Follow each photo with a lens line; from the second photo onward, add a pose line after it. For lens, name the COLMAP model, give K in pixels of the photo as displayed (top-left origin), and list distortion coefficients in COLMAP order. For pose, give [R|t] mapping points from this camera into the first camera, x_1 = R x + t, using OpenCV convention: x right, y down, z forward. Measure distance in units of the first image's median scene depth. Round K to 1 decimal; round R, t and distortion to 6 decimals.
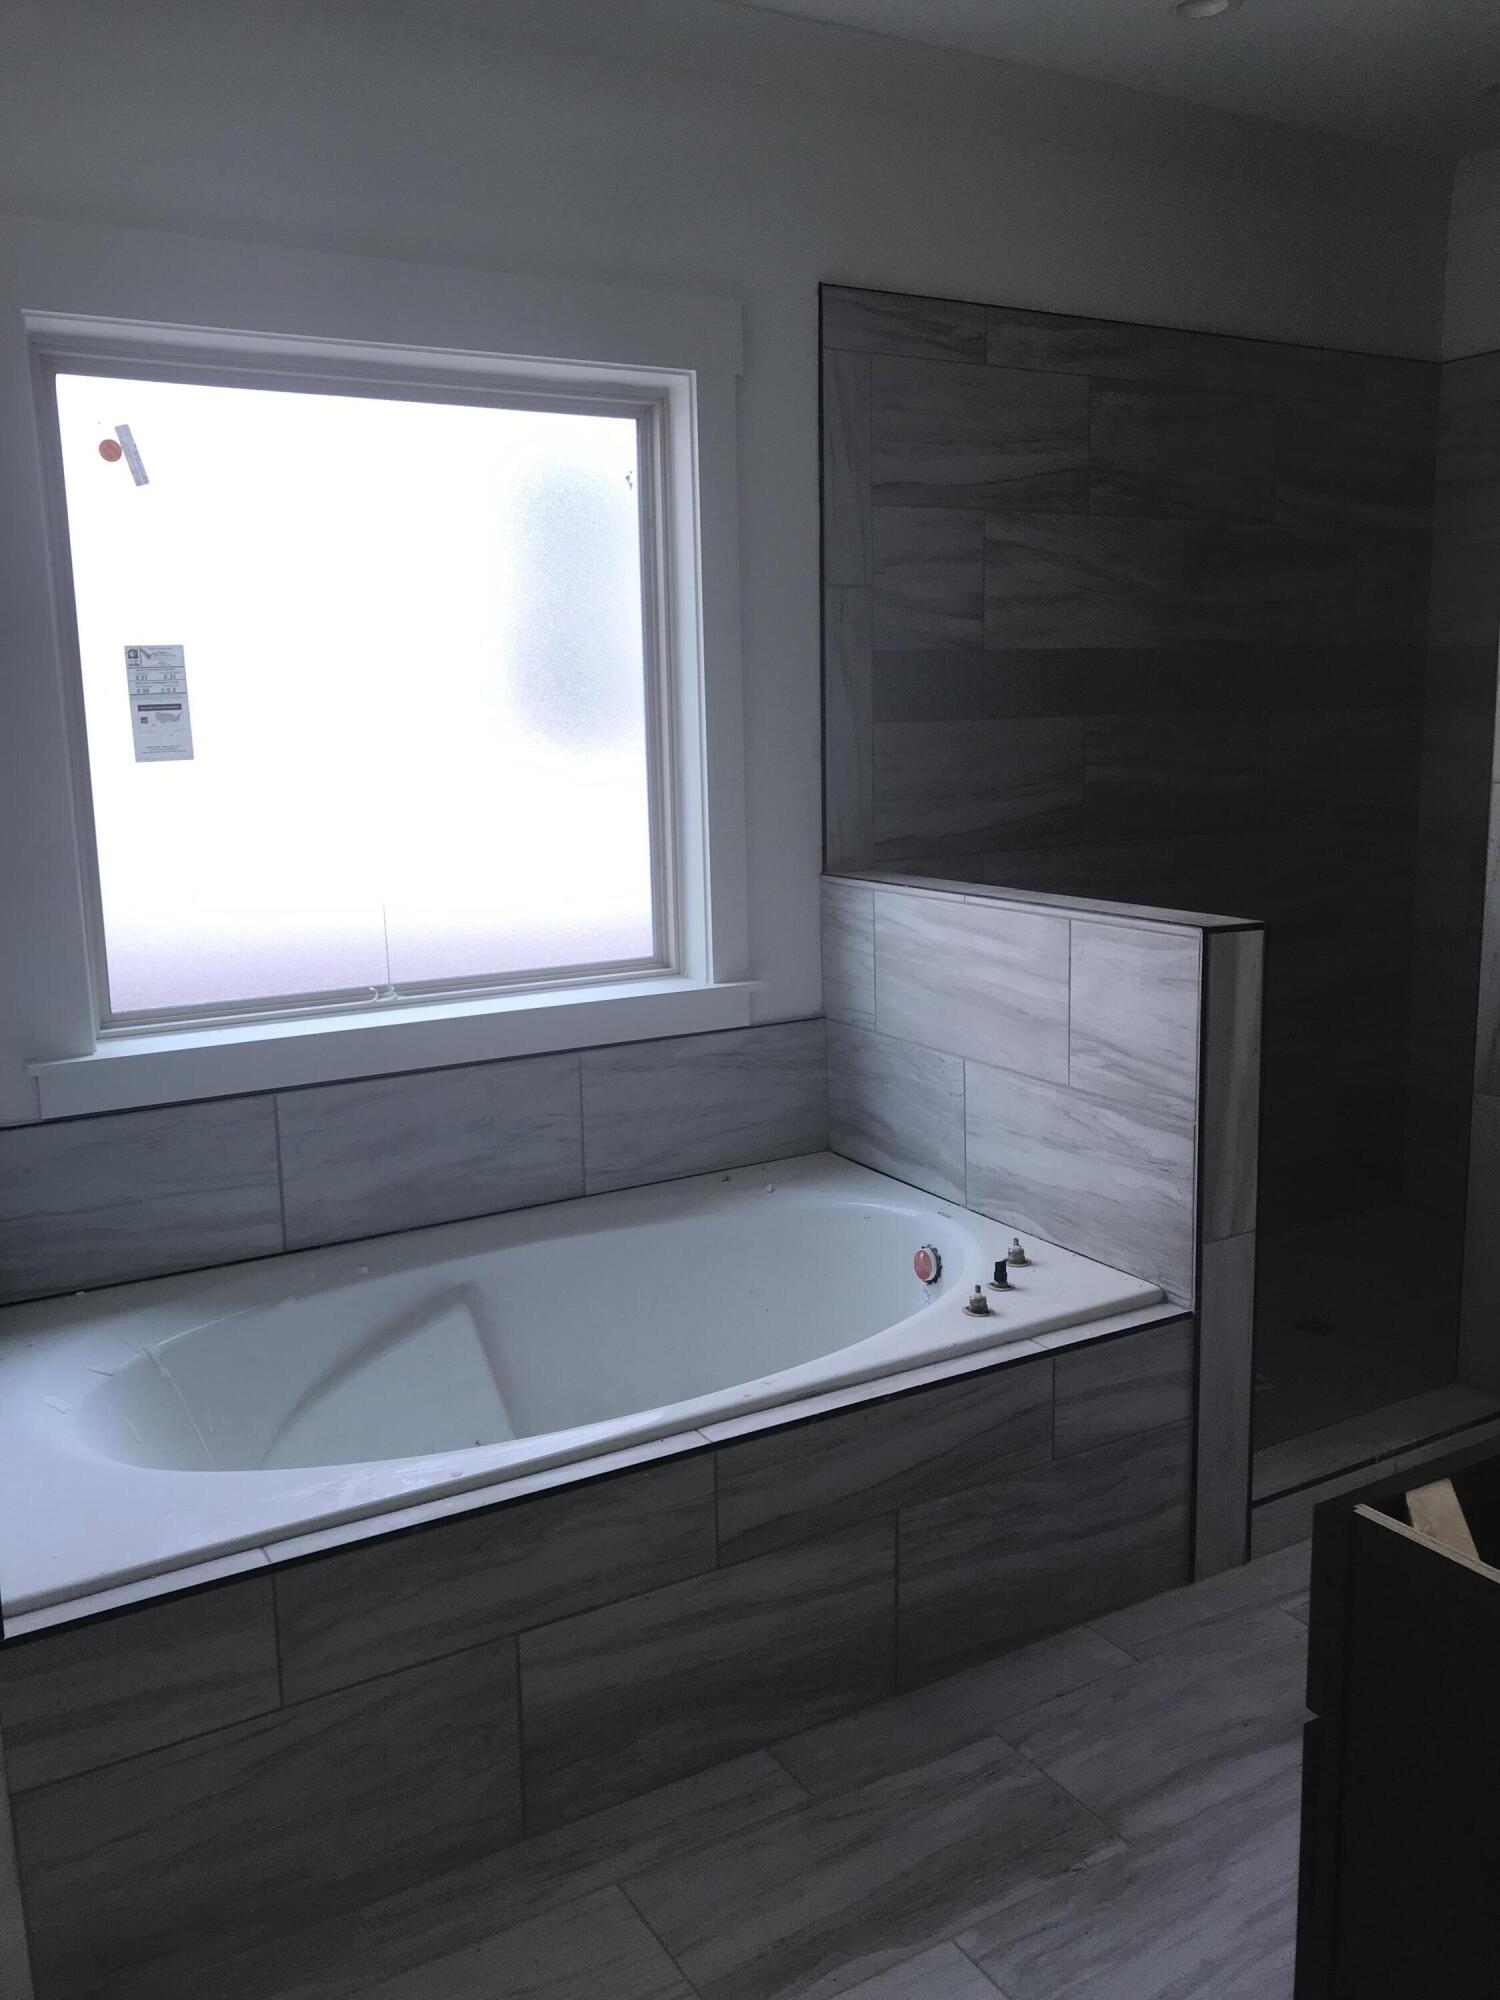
lens RADIAL K [[1638.3, 0, 762.0], [0, 1638.3, 999.6], [0, 0, 1]] dist [0.021945, -0.017000]
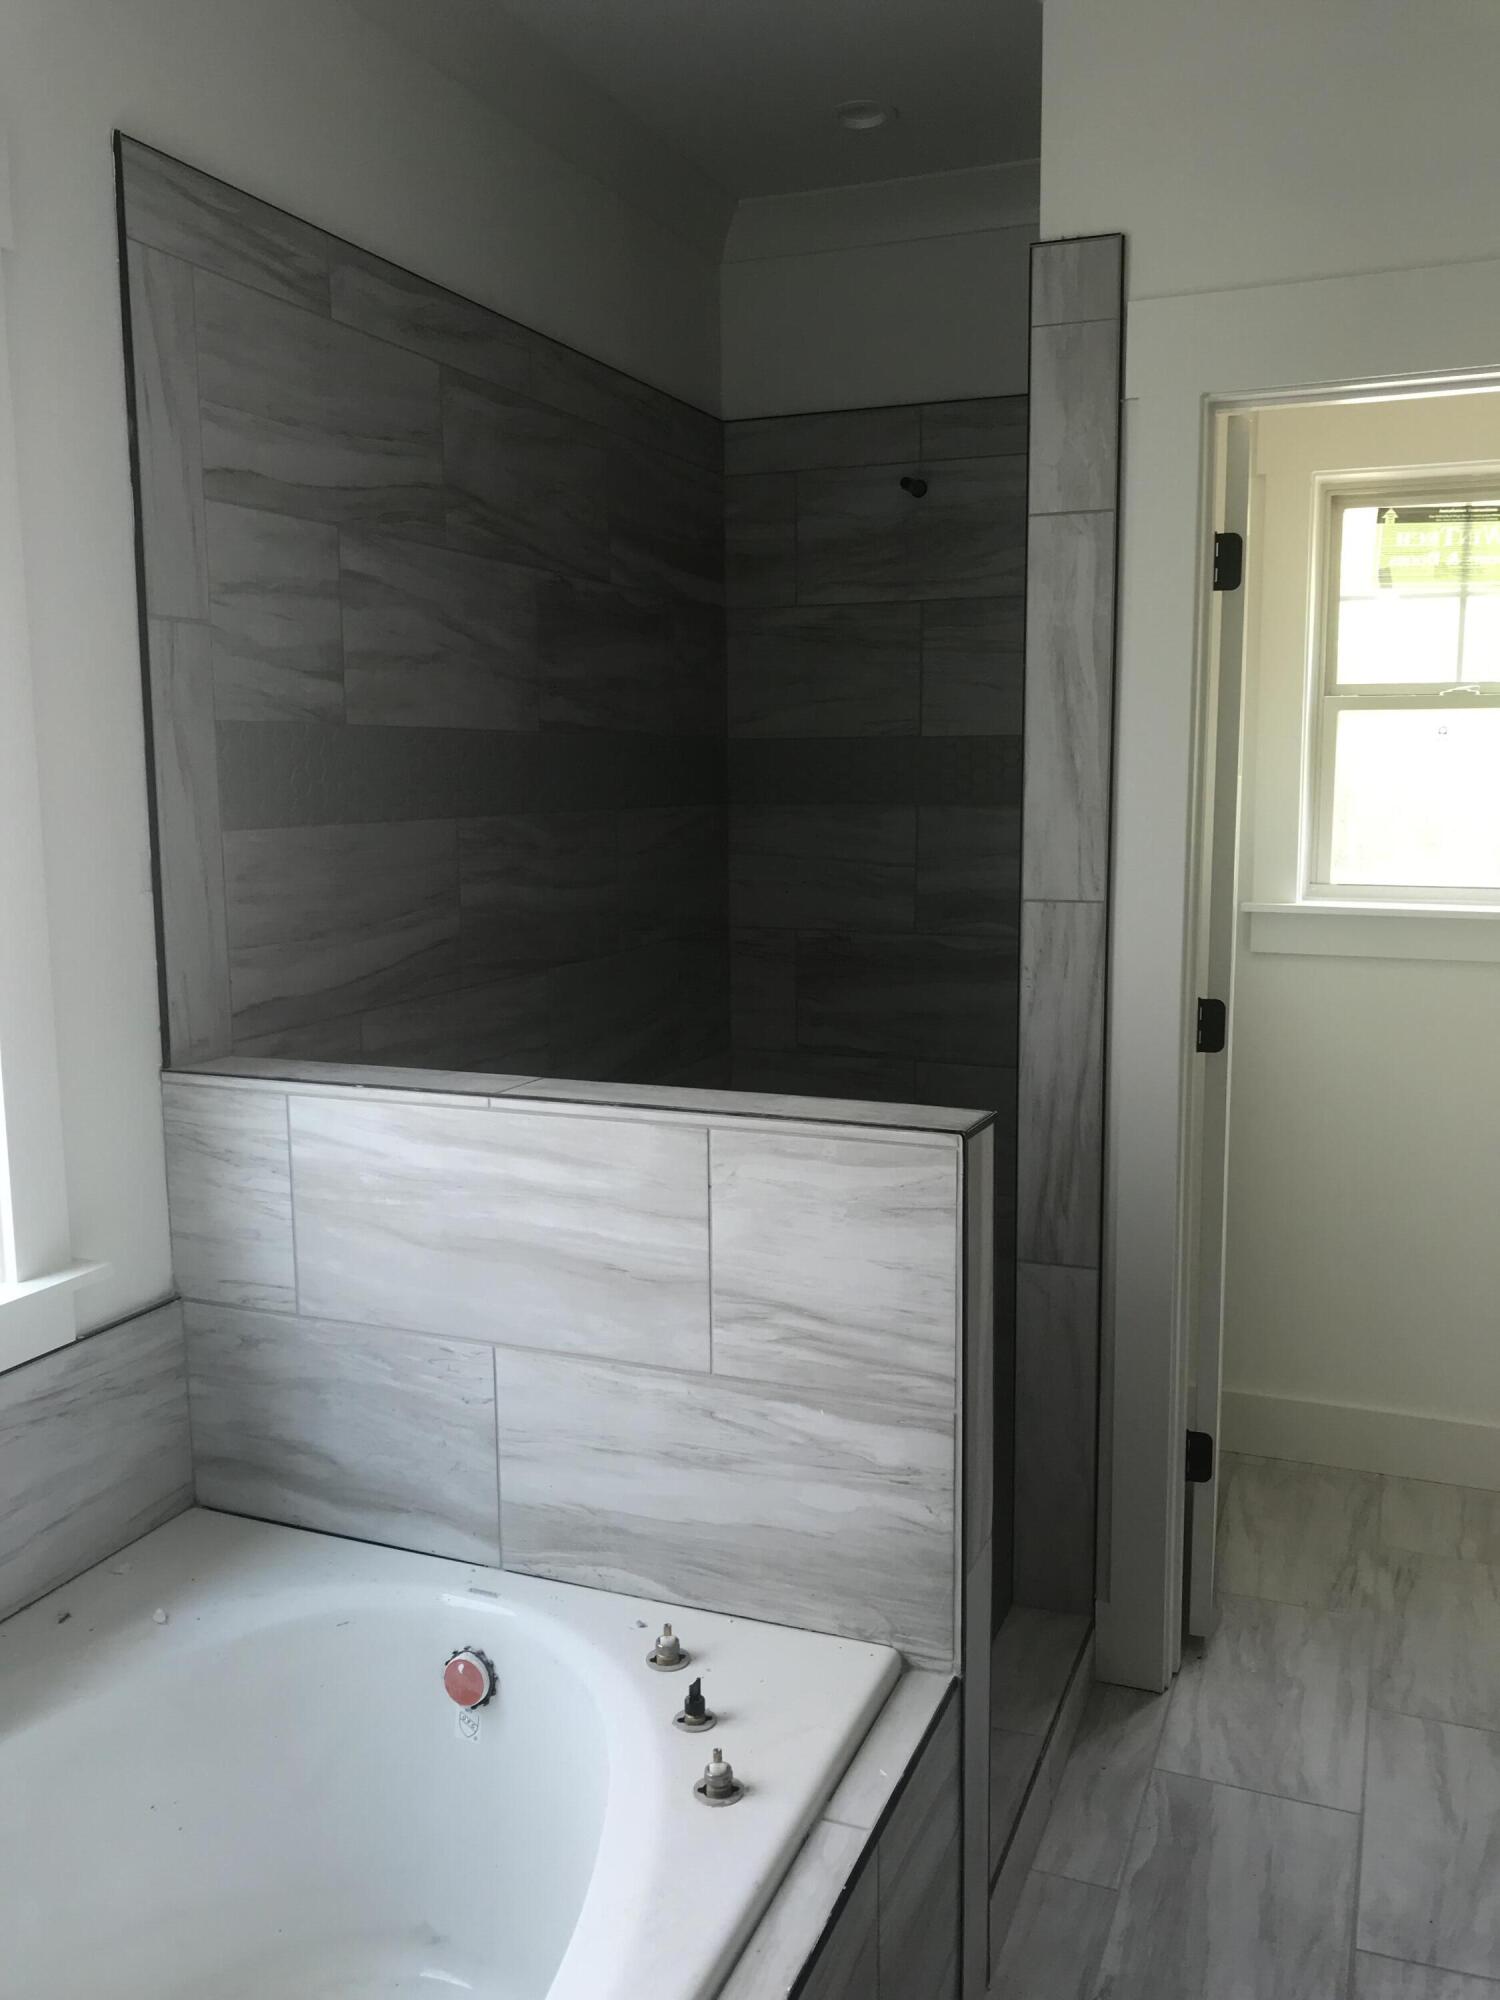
lens RADIAL K [[1638.3, 0, 737.4], [0, 1638.3, 989.9], [0, 0, 1]] dist [0.021945, -0.017000]
pose [[0.799169, -0.066414, 0.597427, -0.176004], [0.098606, 0.994899, -0.021304, -0.079324], [-0.592964, 0.075935, 0.801640, 0.397978]]
